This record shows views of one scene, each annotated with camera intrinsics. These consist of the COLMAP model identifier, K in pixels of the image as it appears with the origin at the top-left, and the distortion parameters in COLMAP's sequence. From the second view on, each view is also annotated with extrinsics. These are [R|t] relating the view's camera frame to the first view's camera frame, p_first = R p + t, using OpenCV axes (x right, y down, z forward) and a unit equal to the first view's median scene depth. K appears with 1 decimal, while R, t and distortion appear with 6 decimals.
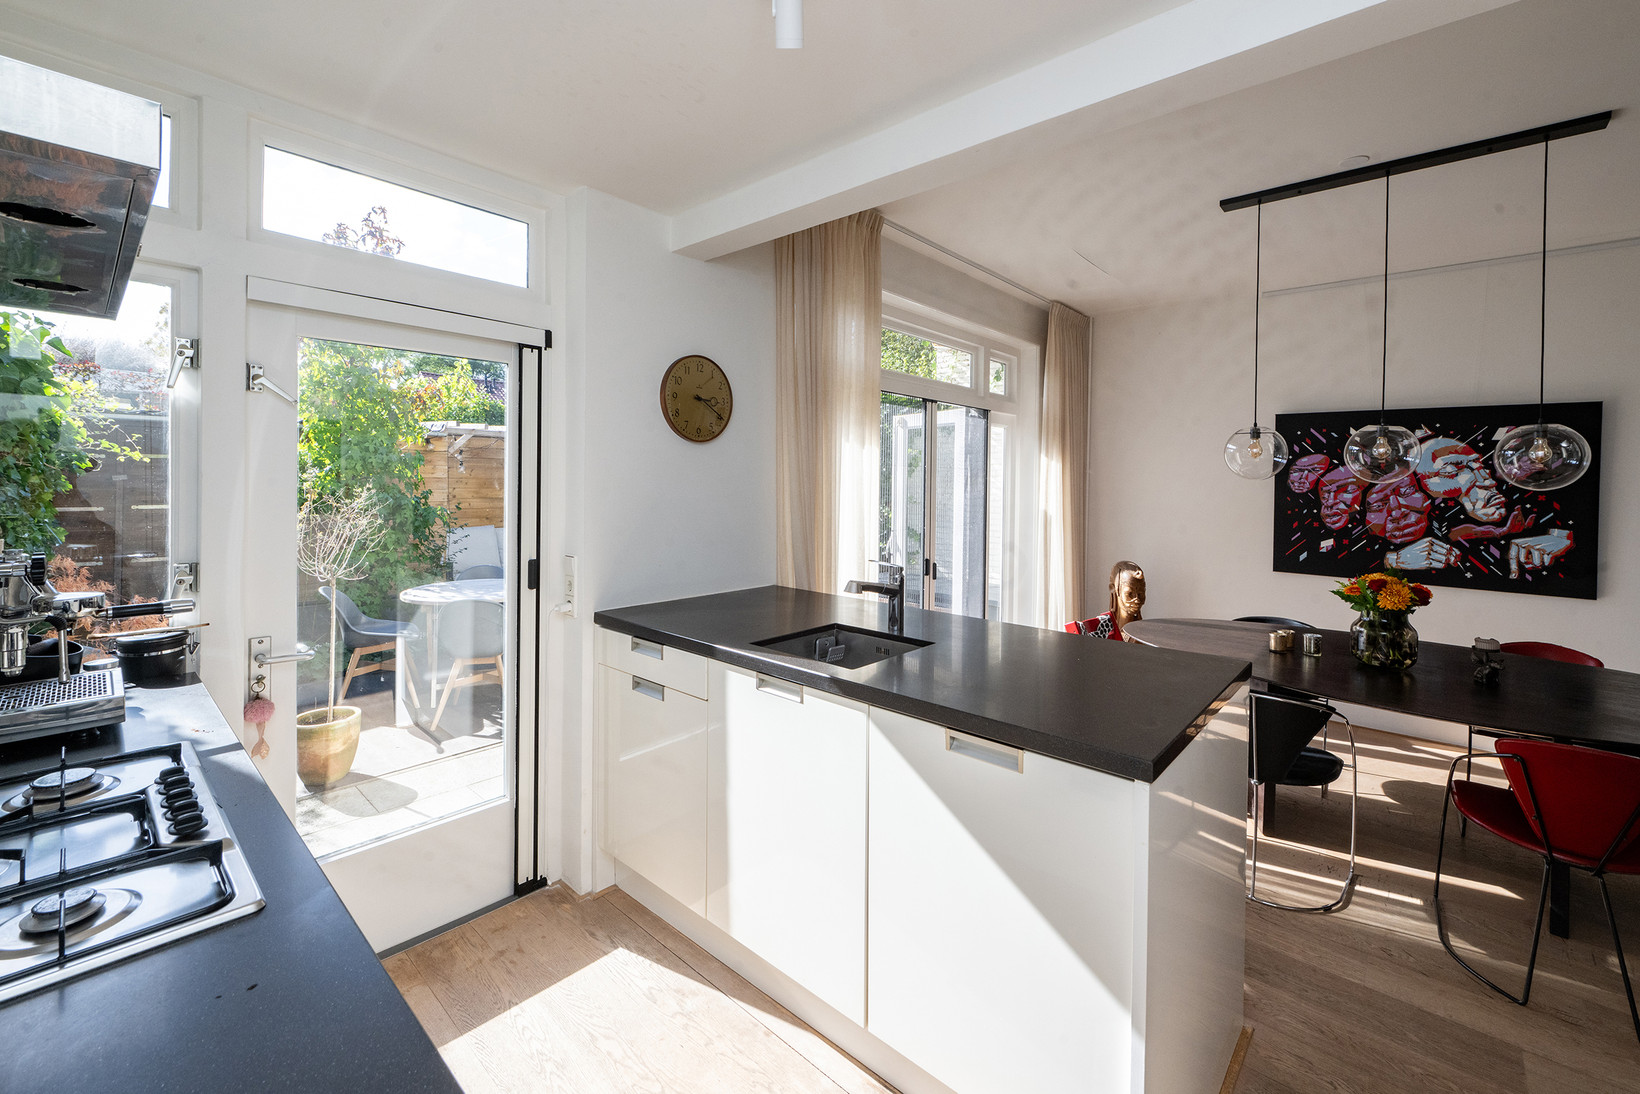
lens RADIAL K [[666.1, 0, 844.7], [0, 666.1, 482.3], [0, 0, 1]] dist [0.001861, -0.000342]
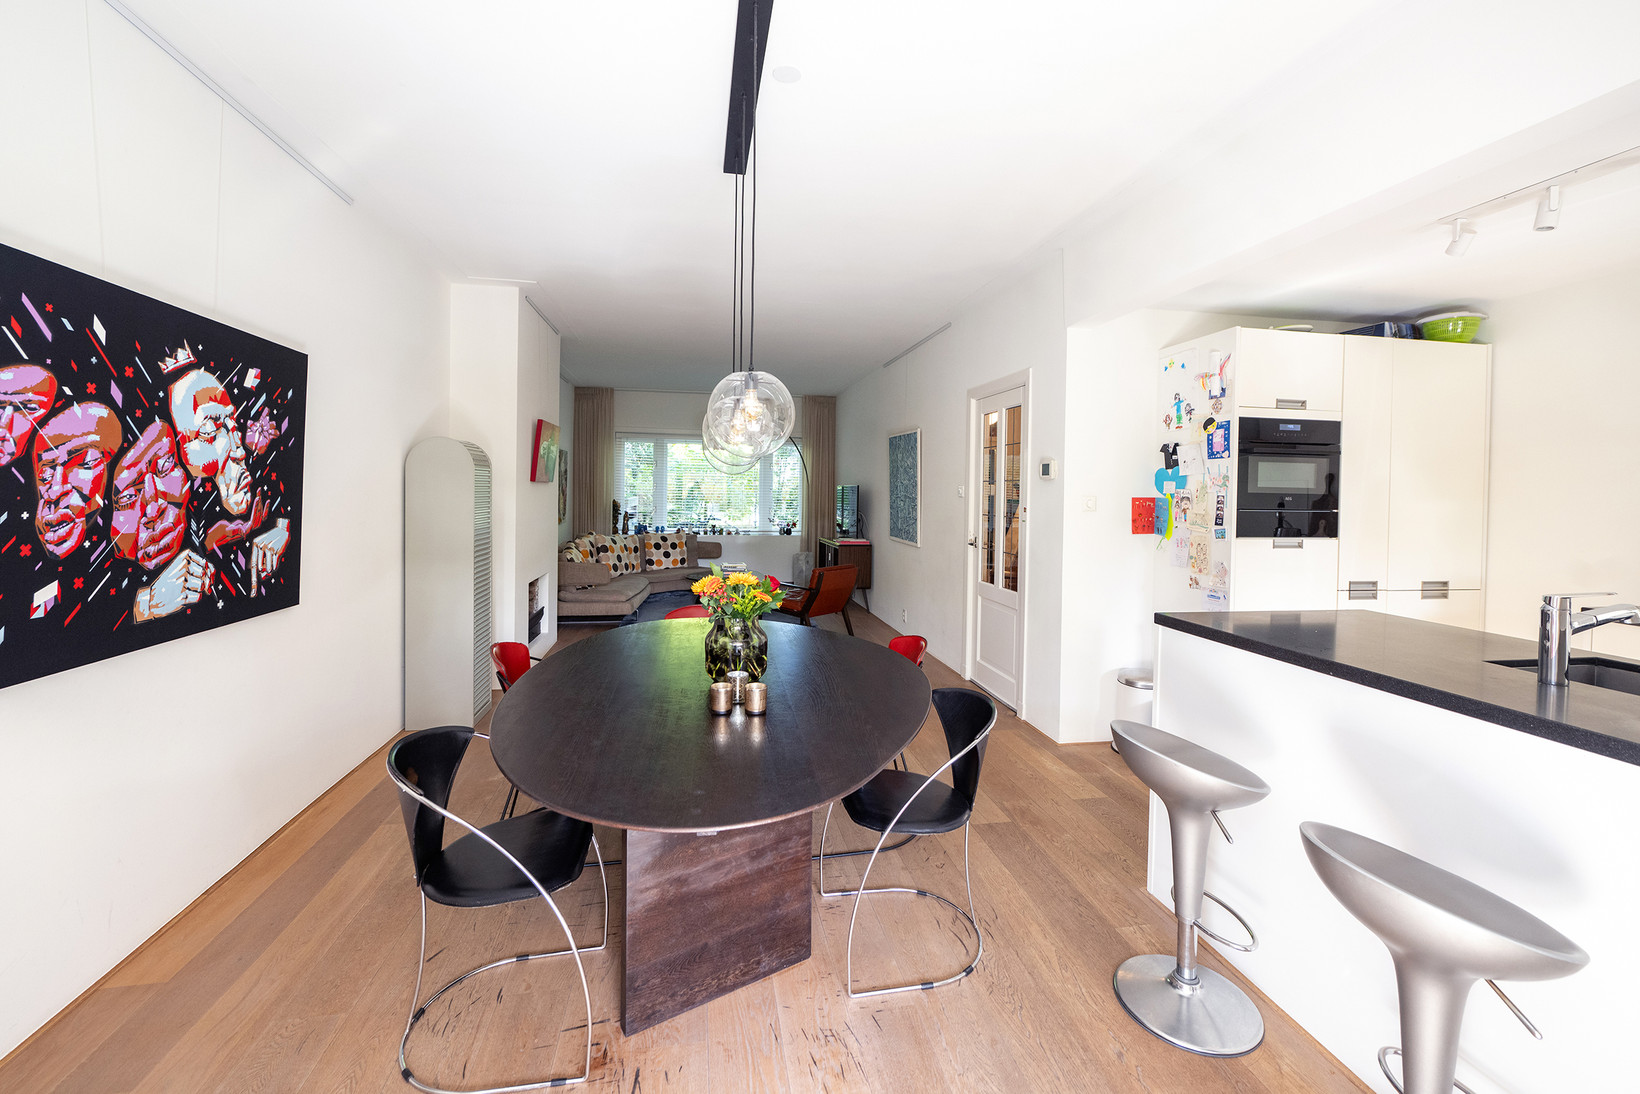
lens RADIAL K [[680.4, 0, 804.5], [0, 680.4, 505.6], [0, 0, 1]] dist [-0.005711, -0.000164]
pose [[-0.766788, -0.040972, 0.640592, 0.135339], [-0.025177, 0.999113, 0.033766, 0.014949], [-0.641407, 0.009763, -0.767139, 1.123280]]
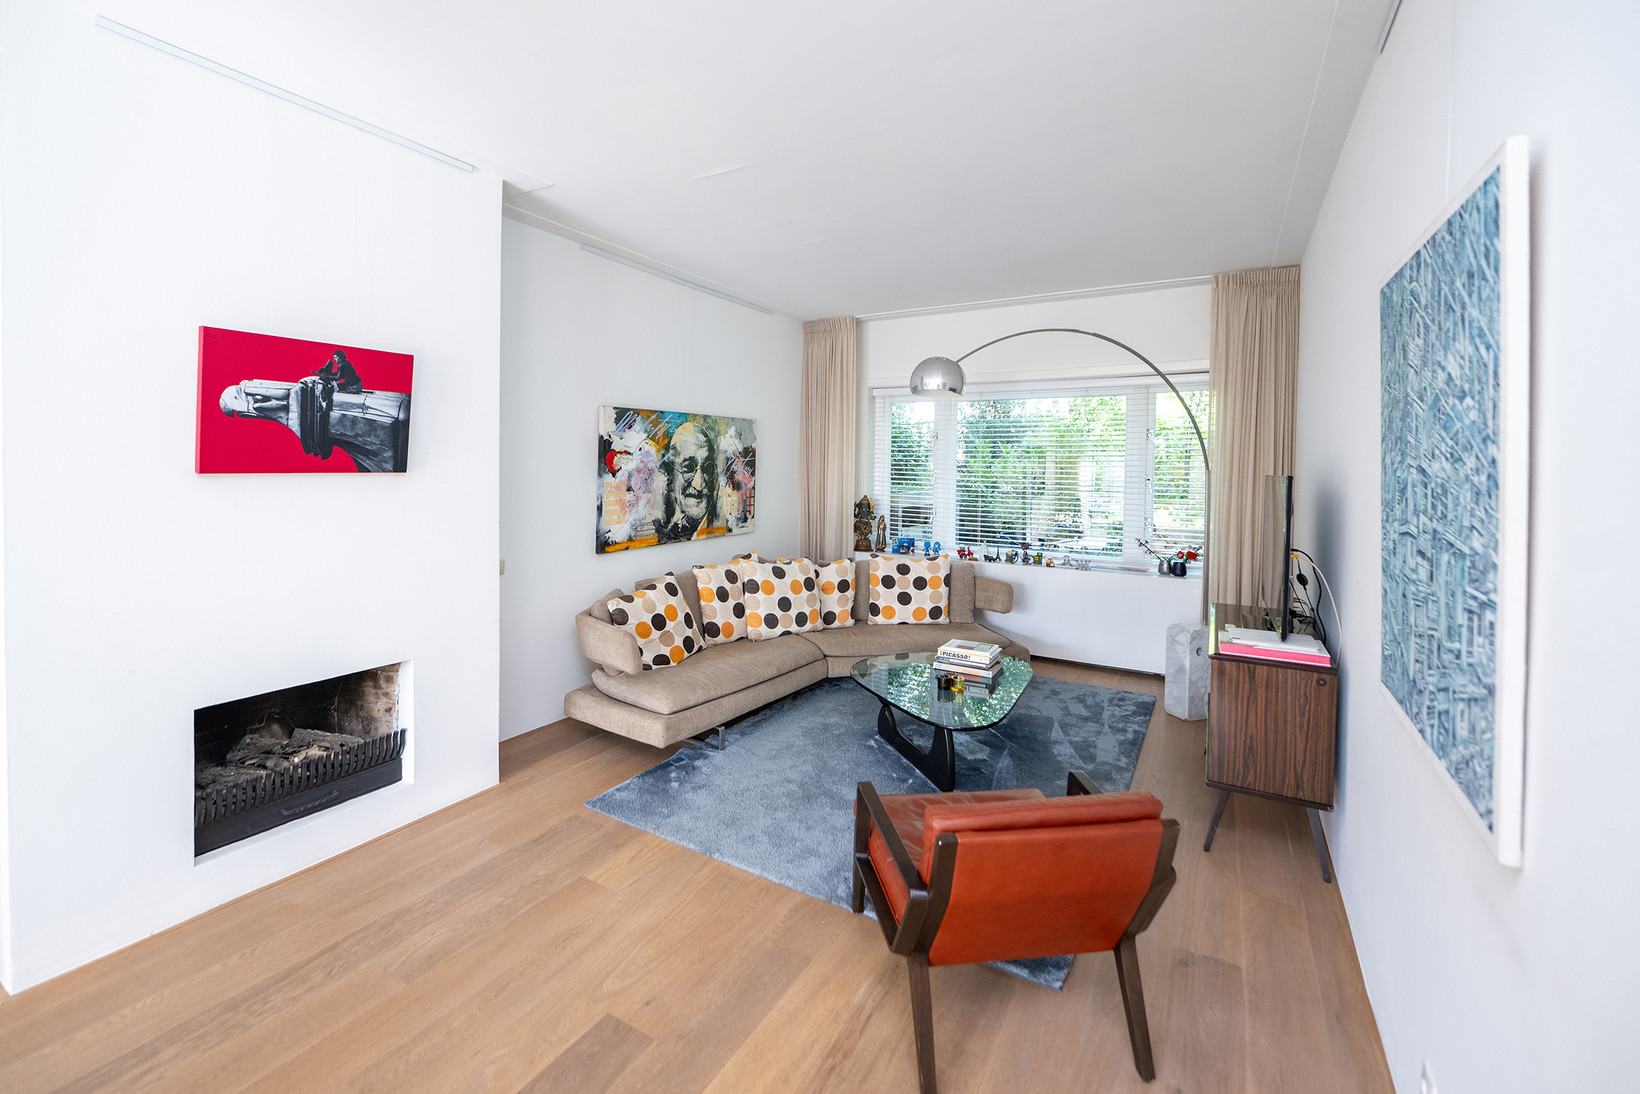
lens RADIAL K [[696.5, 0, 774.6], [0, 696.5, 472.4], [0, 0, 1]] dist [0.001238, 0.000892]
pose [[-0.152226, -0.024831, 0.988034, 0.742493], [-0.011825, 0.999659, 0.023302, 0.003586], [-0.988275, -0.008136, -0.152468, 0.030908]]
